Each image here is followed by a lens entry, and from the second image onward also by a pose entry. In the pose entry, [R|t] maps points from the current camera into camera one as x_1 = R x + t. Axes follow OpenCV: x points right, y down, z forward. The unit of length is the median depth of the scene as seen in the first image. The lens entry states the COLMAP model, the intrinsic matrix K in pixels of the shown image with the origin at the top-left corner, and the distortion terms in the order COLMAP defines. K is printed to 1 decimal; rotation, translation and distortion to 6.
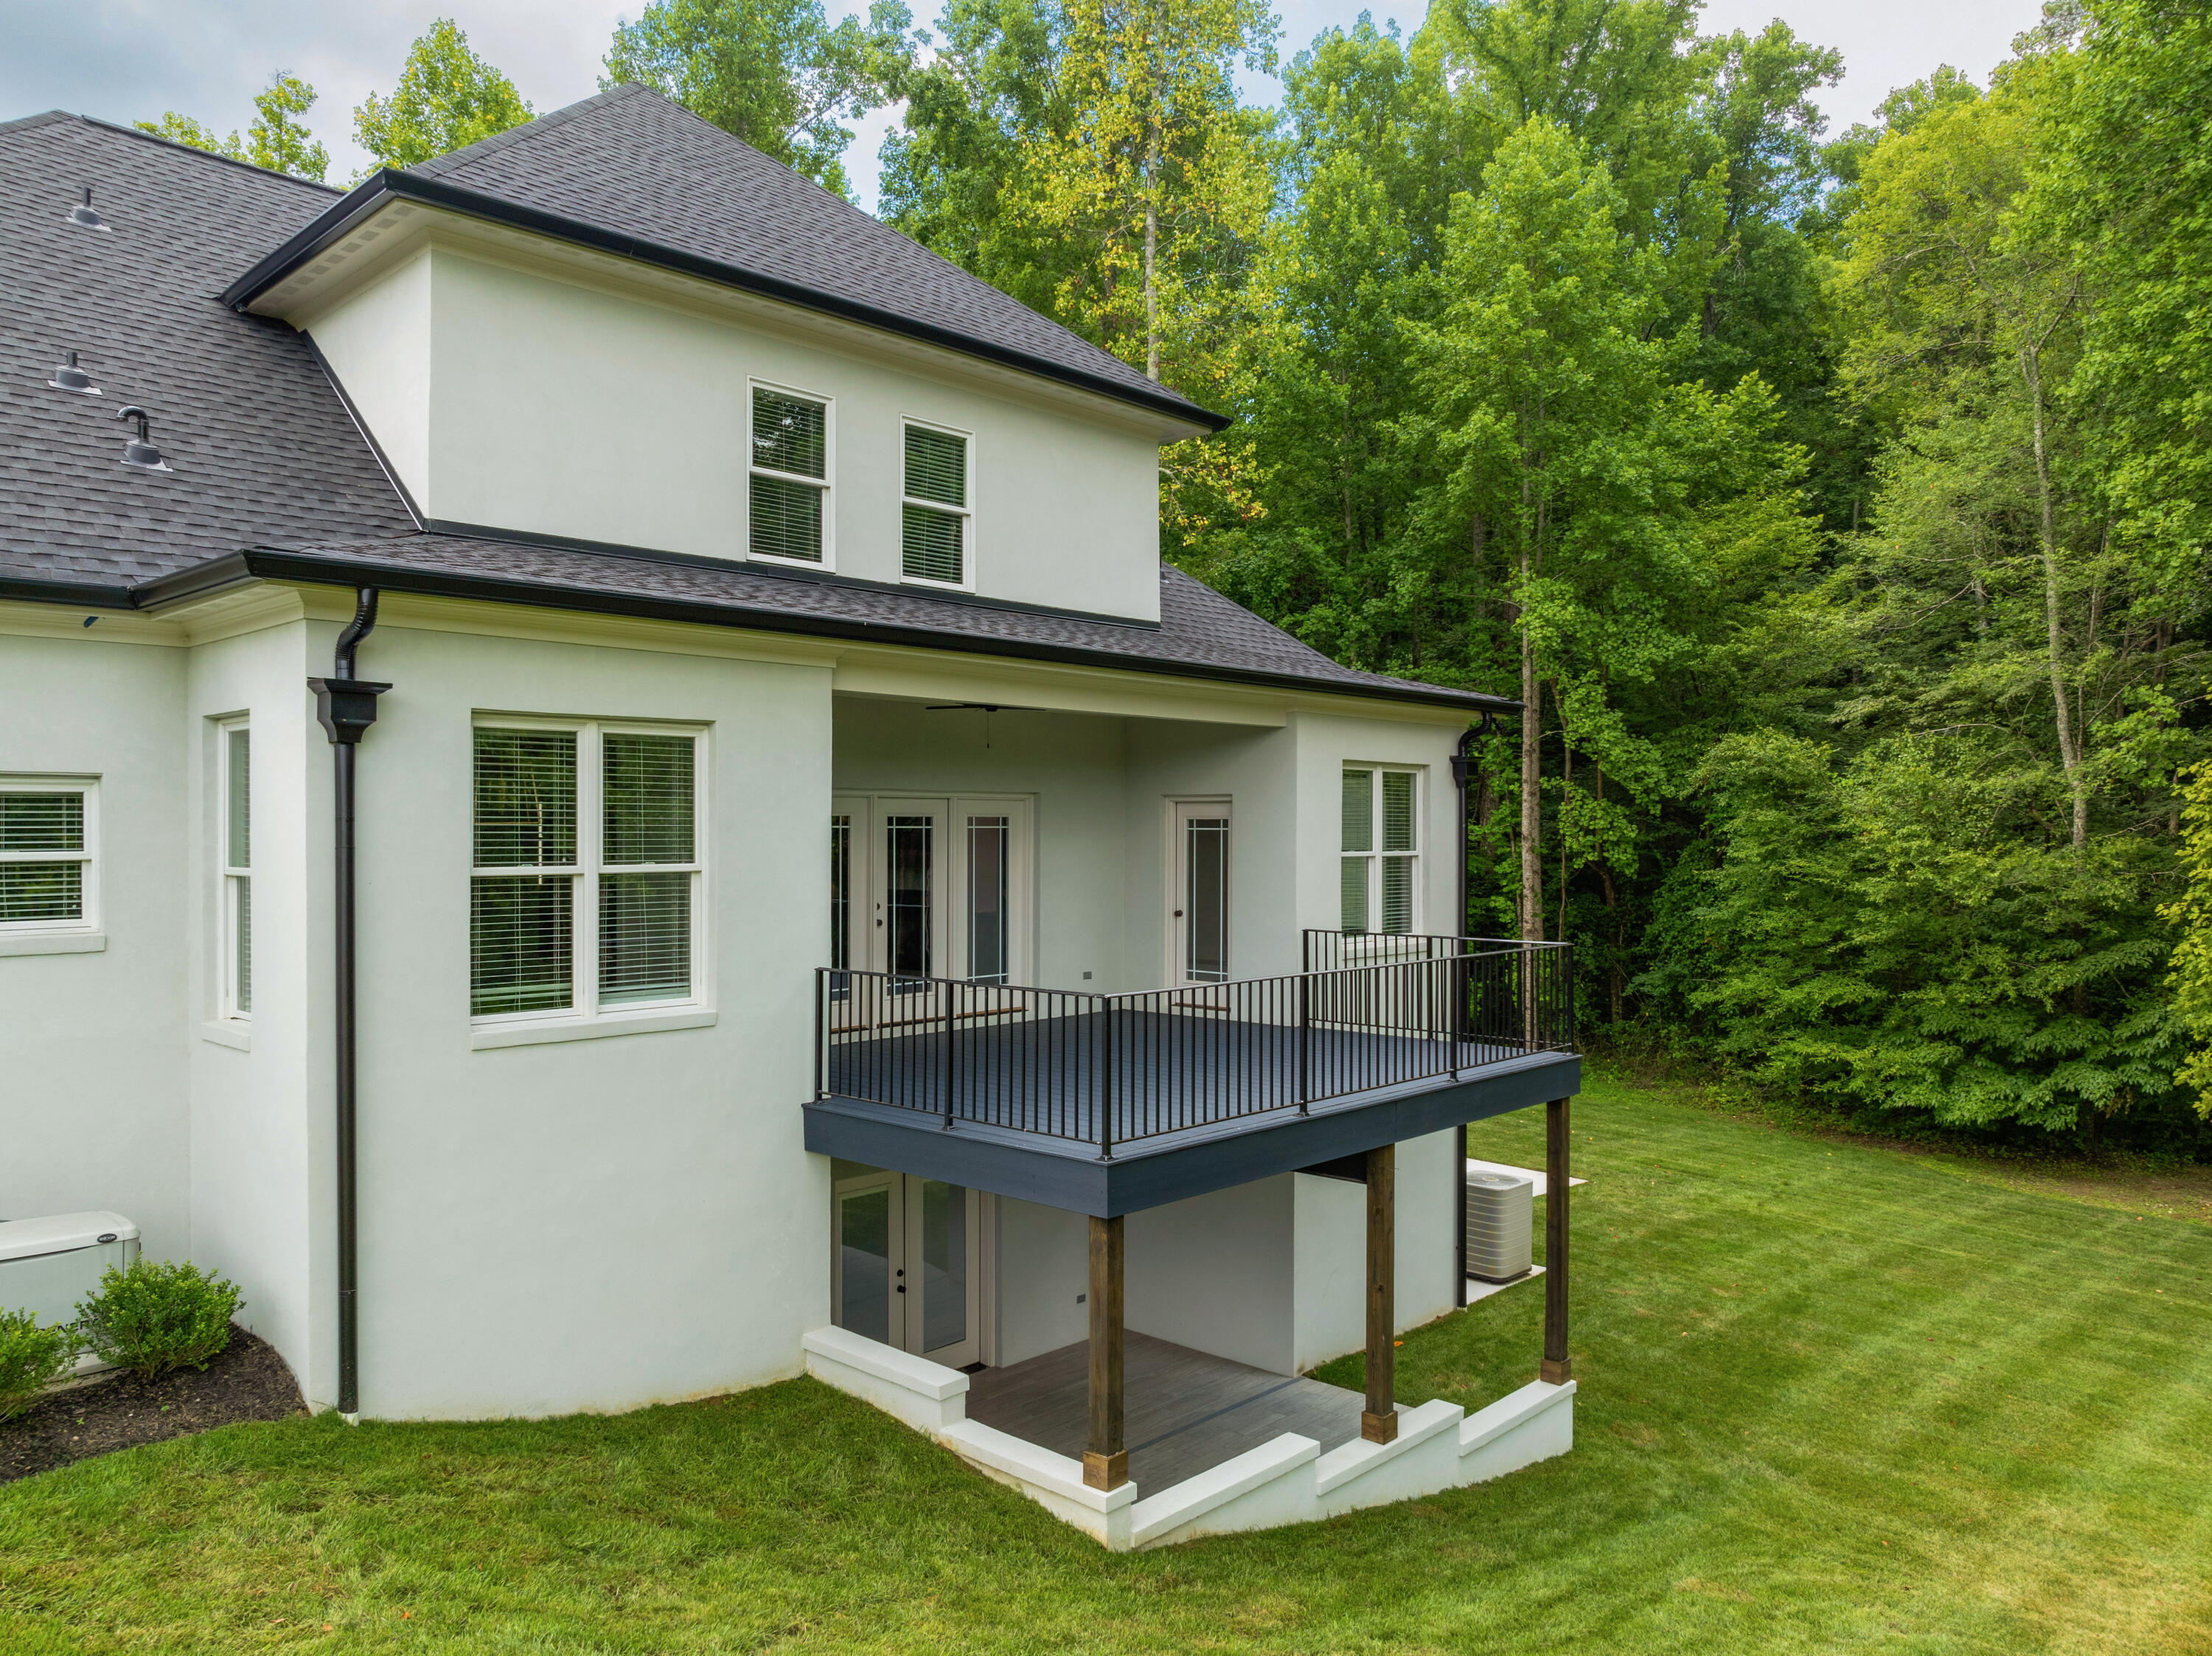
lens RADIAL K [[1551.5, 0, 1084.9], [0, 1551.5, 842.7], [0, 0, 1]] dist [0.005782, -0.042586]
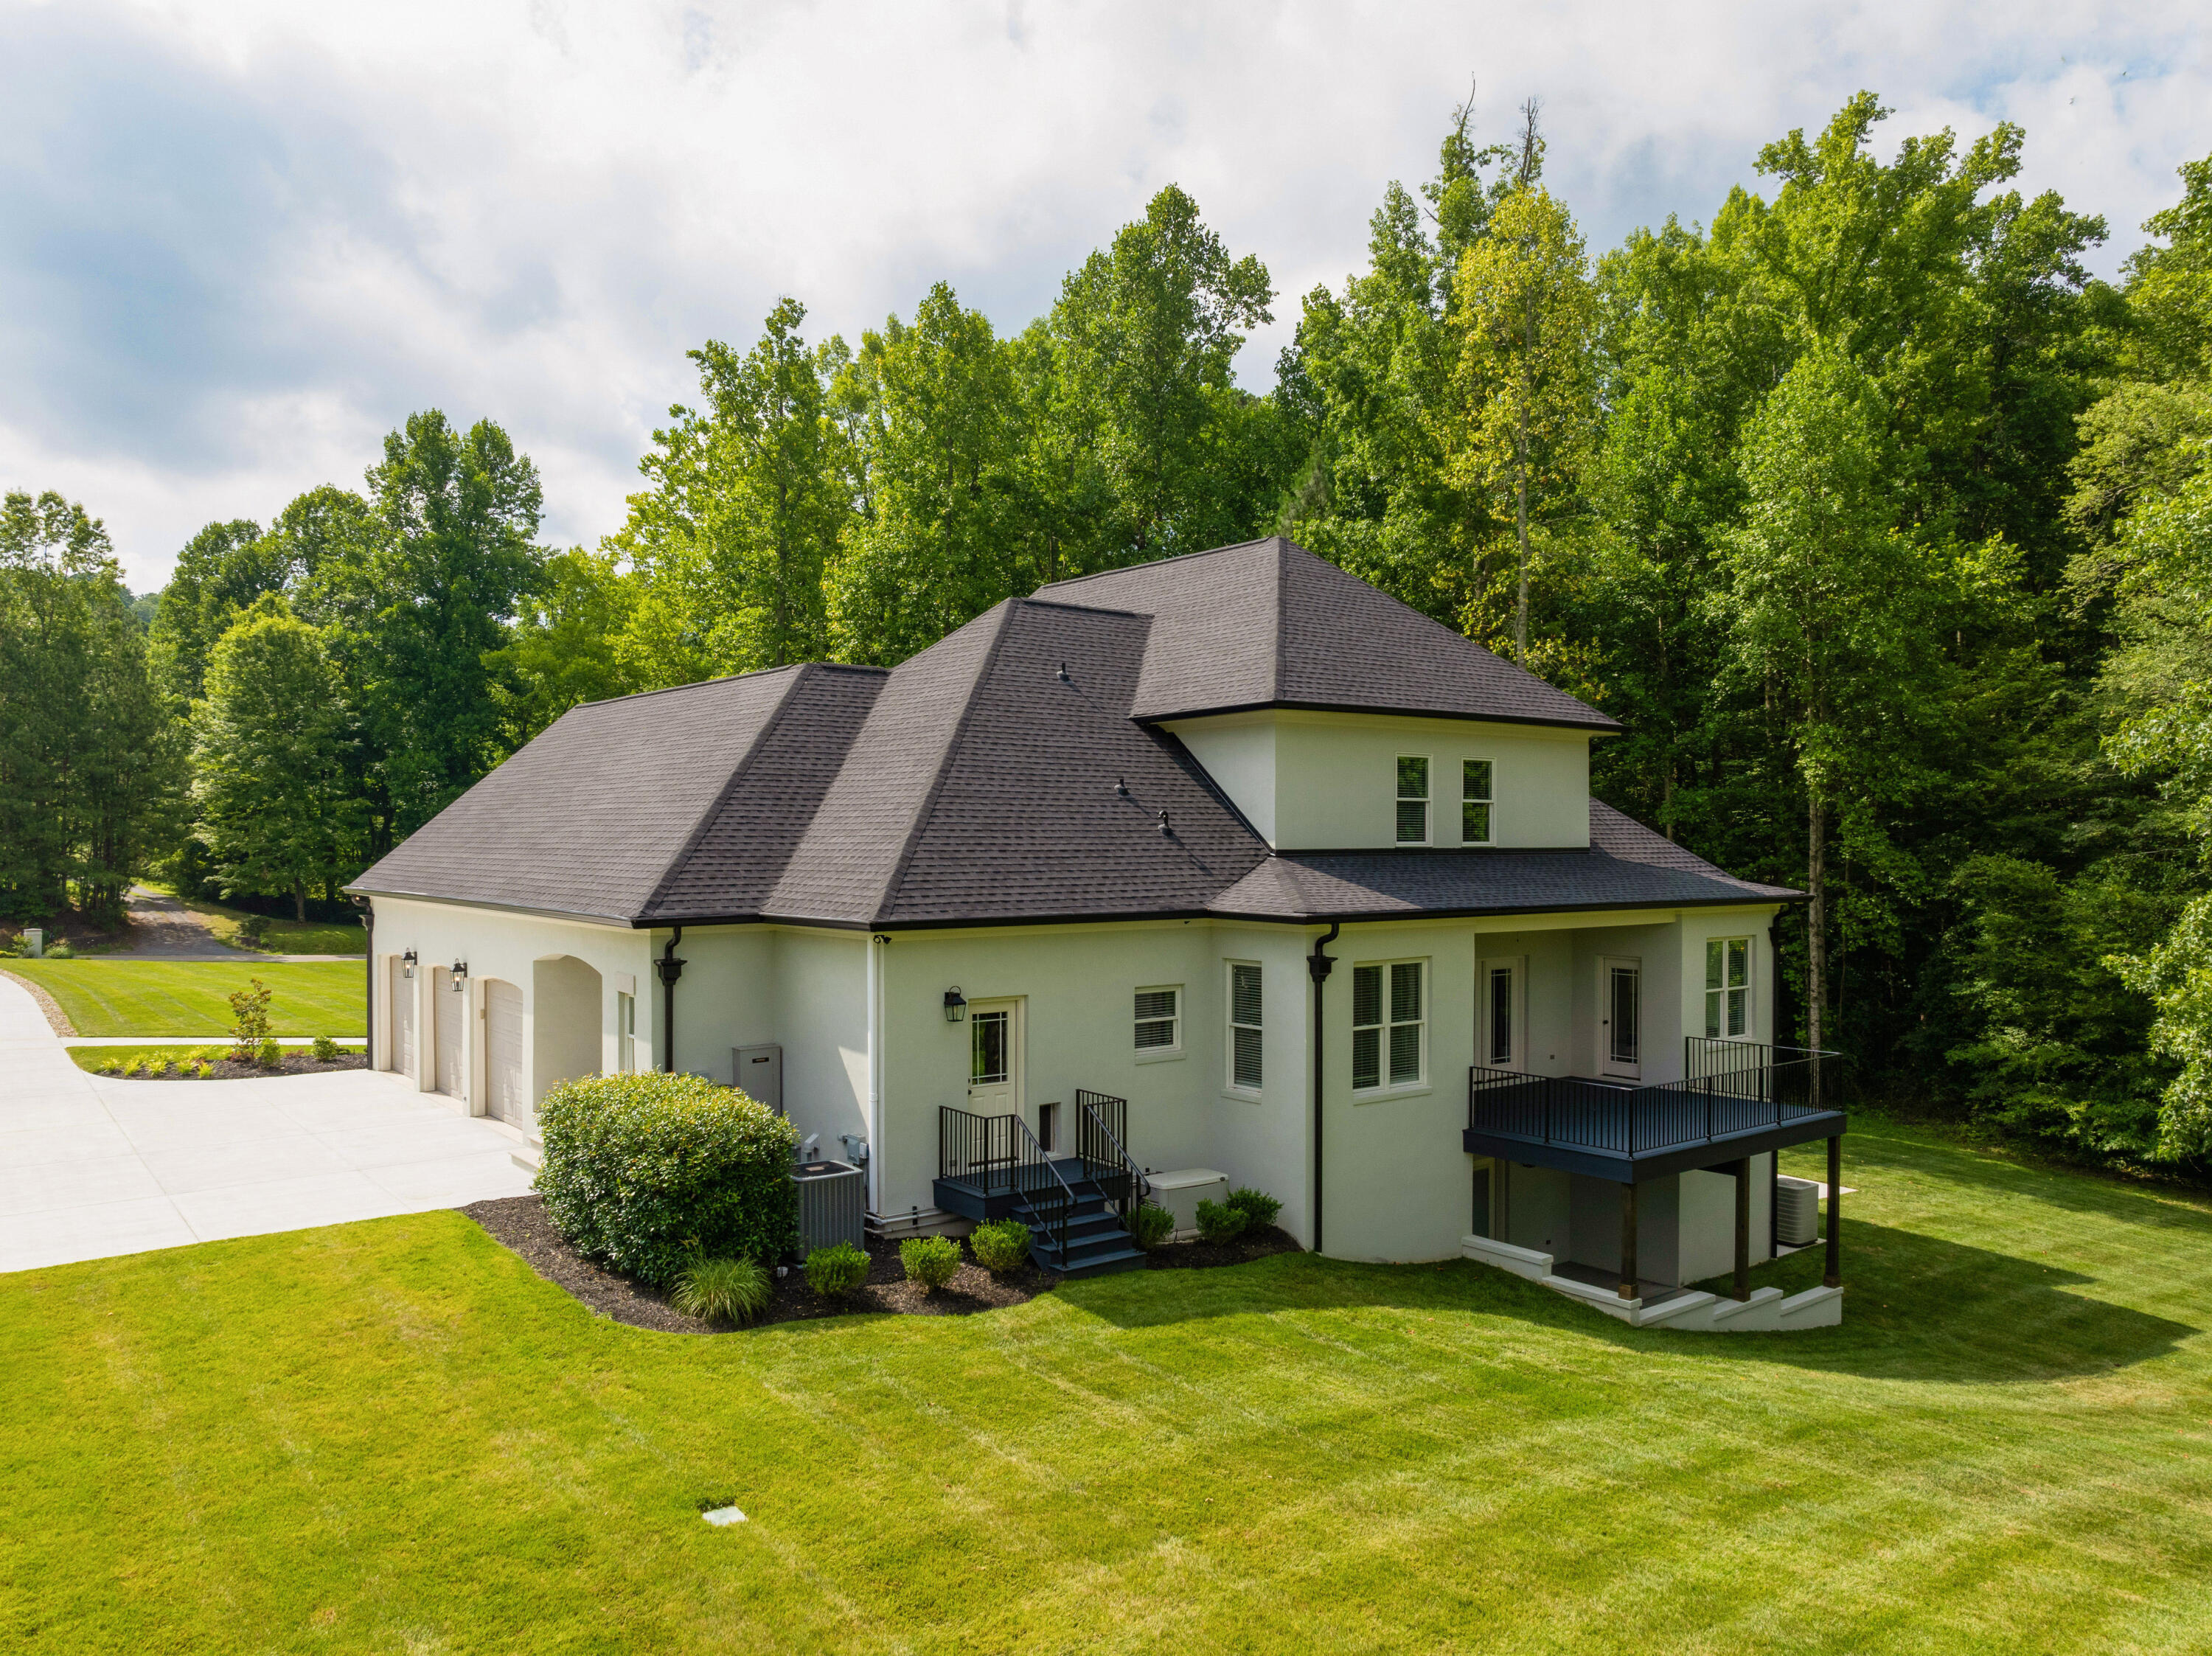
lens RADIAL K [[1555.7, 0, 1106.0], [0, 1555.7, 828.0], [0, 0, 1]] dist [-0.032515, 0.001357]
pose [[0.988790, 0.000938, -0.149308, -0.238487], [-0.003406, 0.999862, -0.016277, -0.144681], [0.149272, 0.016603, 0.988657, -0.816796]]
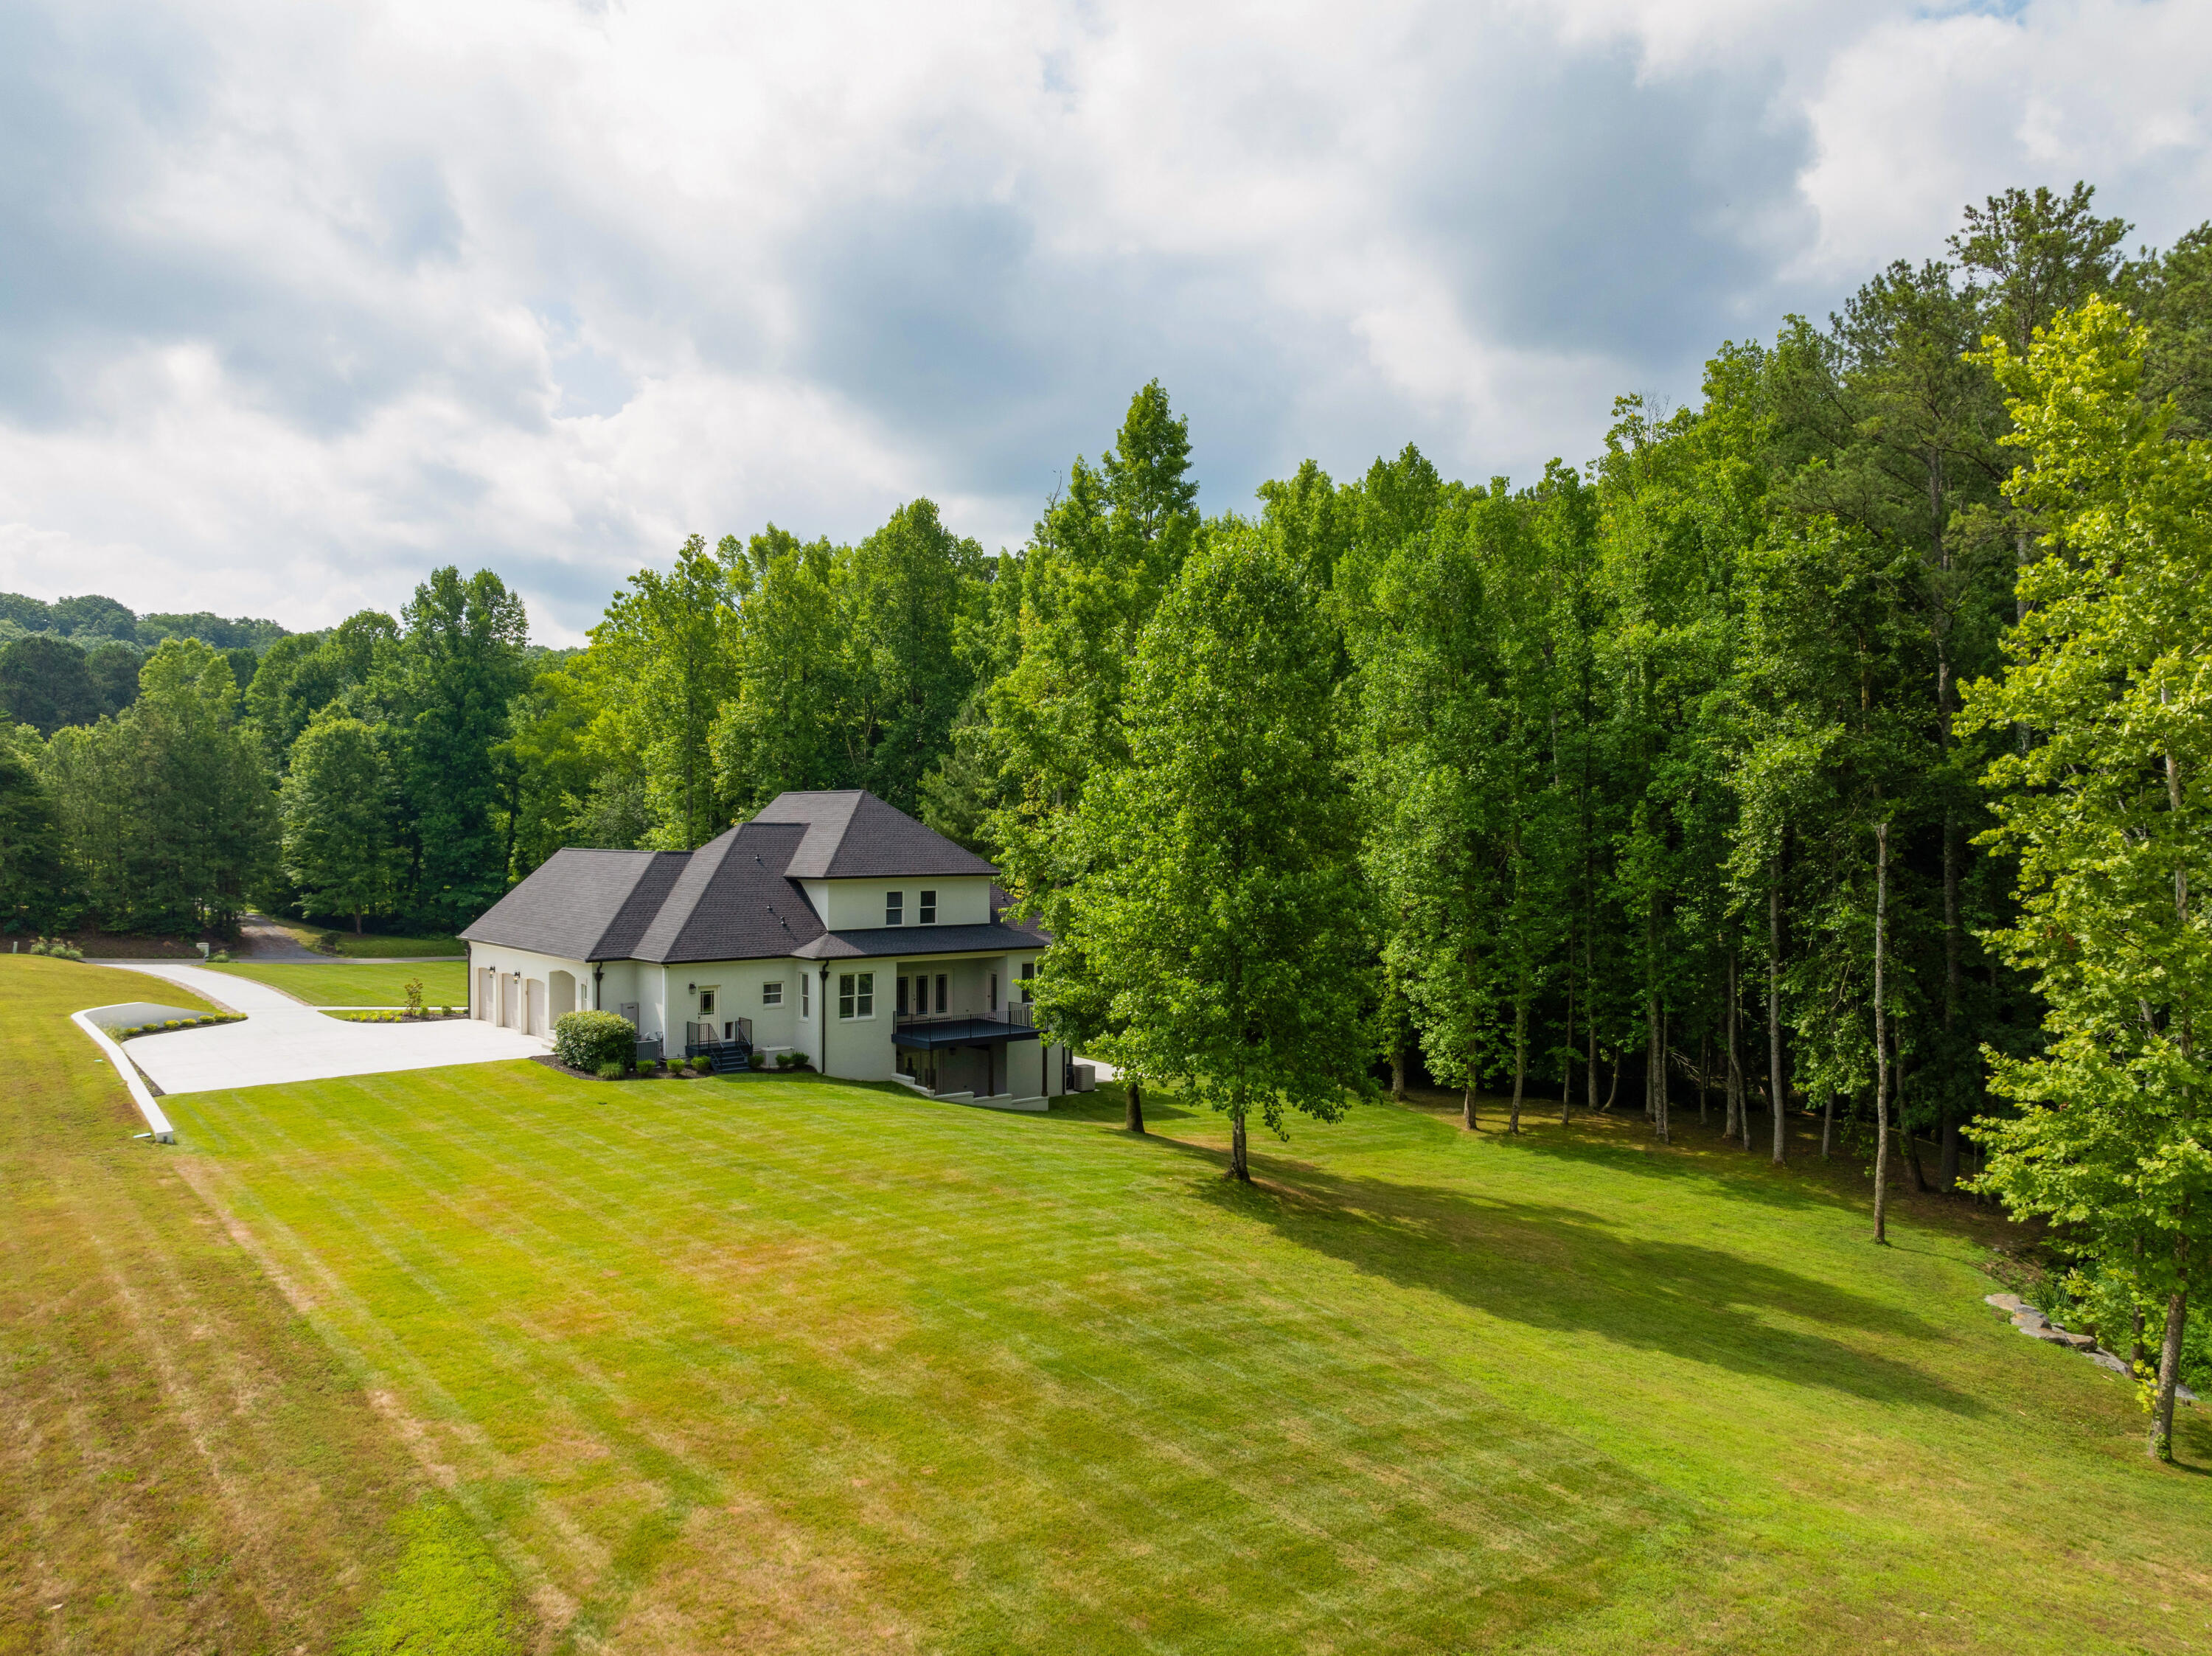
lens RADIAL K [[1555.7, 0, 1106.0], [0, 1555.7, 828.0], [0, 0, 1]] dist [-0.032515, 0.001357]
pose [[0.991271, 0.002470, -0.131816, 0.949590], [-0.003842, 0.999941, -0.010159, -0.377735], [0.131783, 0.010577, 0.991222, -3.211794]]
